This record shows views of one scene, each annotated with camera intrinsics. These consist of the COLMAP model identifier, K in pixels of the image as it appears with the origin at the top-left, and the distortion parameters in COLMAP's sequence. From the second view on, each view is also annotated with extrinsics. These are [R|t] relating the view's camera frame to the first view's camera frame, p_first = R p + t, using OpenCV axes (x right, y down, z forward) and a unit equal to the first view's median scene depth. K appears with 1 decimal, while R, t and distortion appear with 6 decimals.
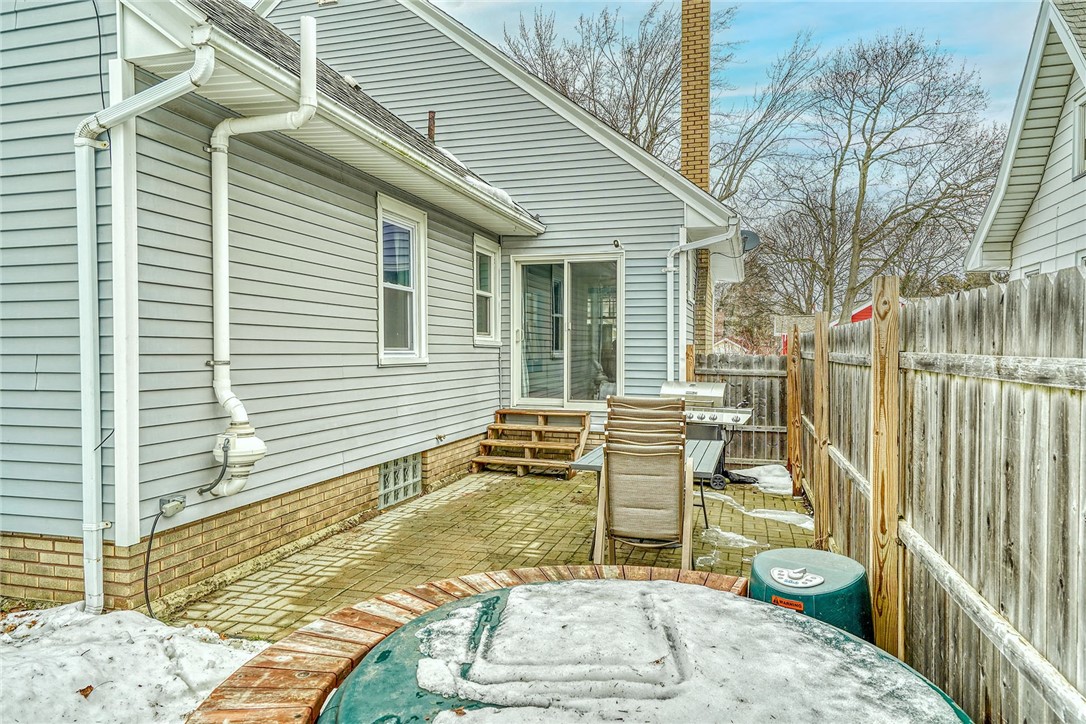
lens RADIAL K [[707.5, 0, 546.2], [0, 707.5, 363.2], [0, 0, 1]] dist [0.009636, 0.001245]
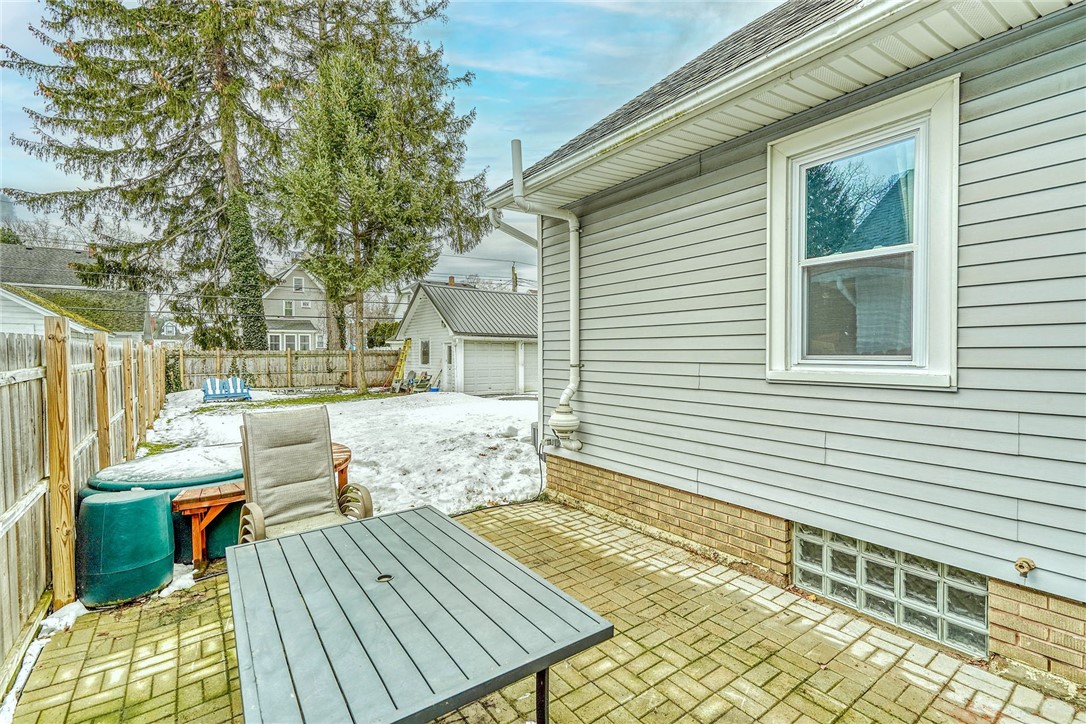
lens RADIAL K [[491.8, 0, 548.0], [0, 491.8, 361.0], [0, 0, 1]] dist [-0.000714, -0.000095]
pose [[-0.613973, 0.021875, -0.789024, 0.342226], [-0.005068, 0.999486, 0.031653, -0.035526], [0.789310, 0.023433, -0.613547, 1.265445]]
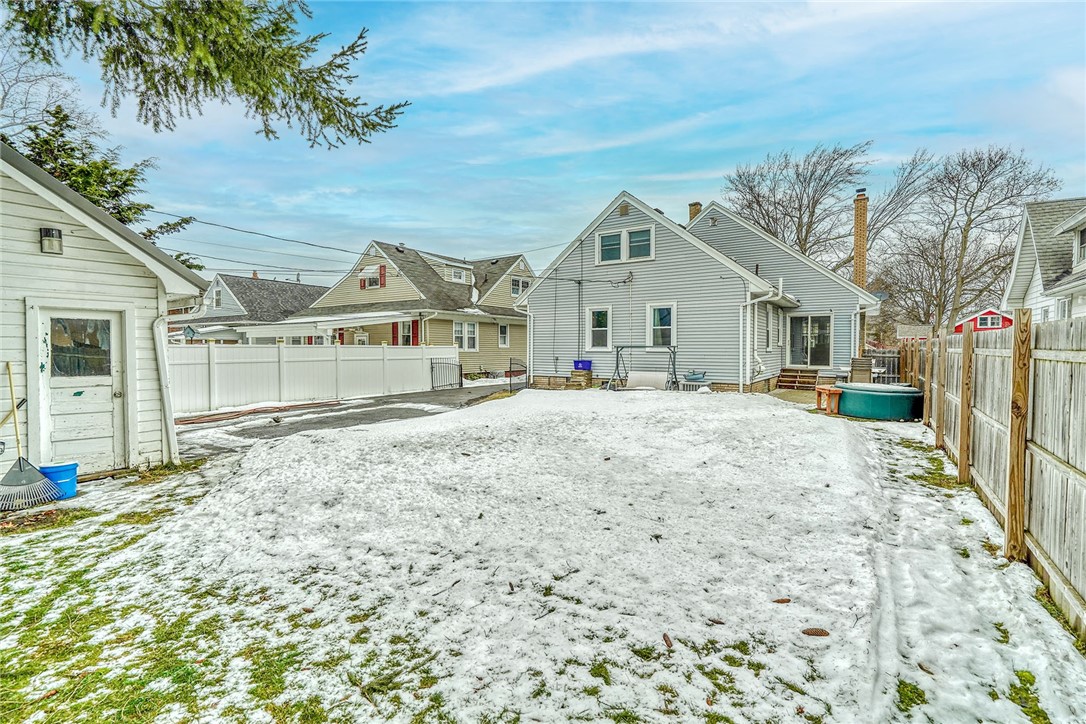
lens RADIAL K [[491.8, 0, 542.6], [0, 491.8, 360.8], [0, 0, 1]] dist [-0.000714, -0.000095]
pose [[0.951003, 0.010969, -0.308986, -0.652679], [-0.008005, 0.999909, 0.010859, 0.037087], [0.309077, -0.007854, 0.951005, -2.073384]]
